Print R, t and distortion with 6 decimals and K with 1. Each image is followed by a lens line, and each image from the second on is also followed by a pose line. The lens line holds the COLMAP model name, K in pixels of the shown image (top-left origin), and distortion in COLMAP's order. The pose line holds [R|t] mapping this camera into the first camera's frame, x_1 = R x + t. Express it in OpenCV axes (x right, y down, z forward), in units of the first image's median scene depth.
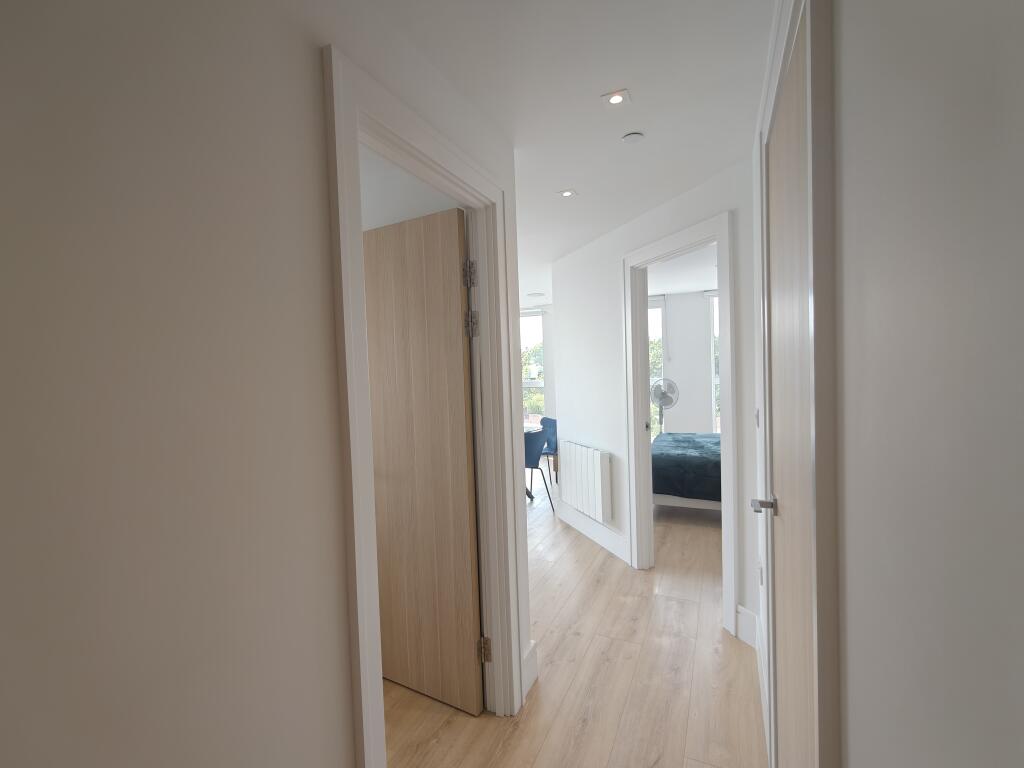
lens RADIAL K [[461.8, 0, 508.7], [0, 461.8, 386.0], [0, 0, 1]] dist [-0.000434, 0.000542]
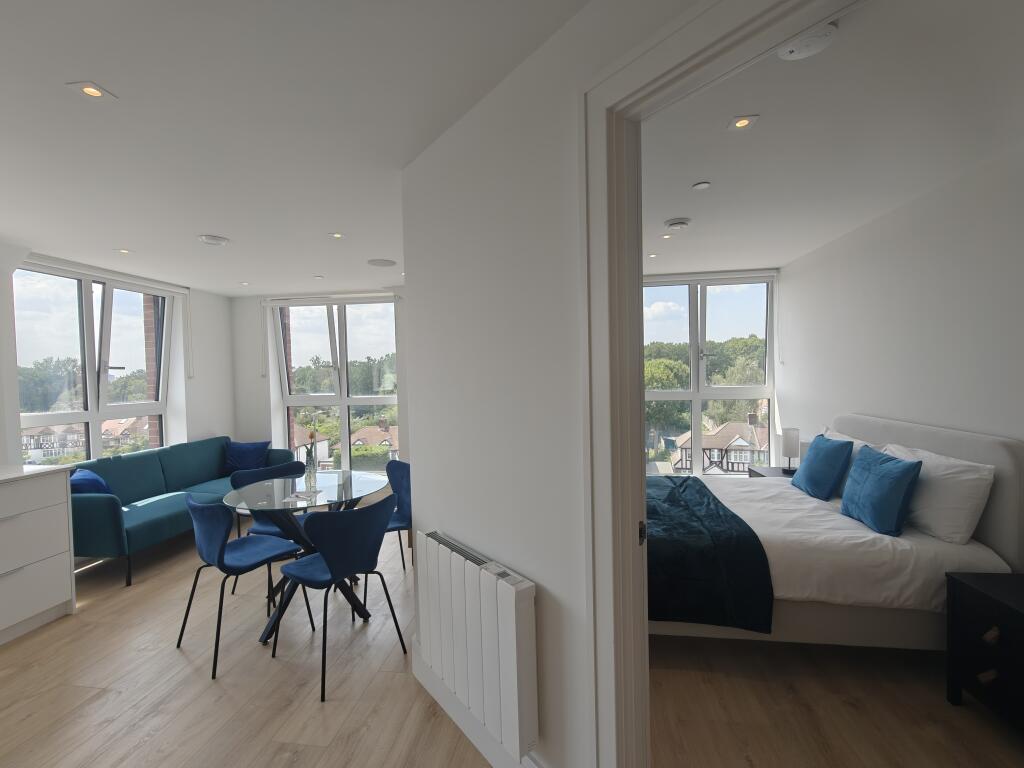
lens RADIAL K [[461.8, 0, 508.7], [0, 461.8, 386.0], [0, 0, 1]] dist [-0.000434, 0.000542]
pose [[0.957171, 0.003871, 0.289497, 0.054637], [0.003401, 0.999691, -0.024613, -0.016715], [-0.289502, 0.024543, 0.956863, 0.439907]]
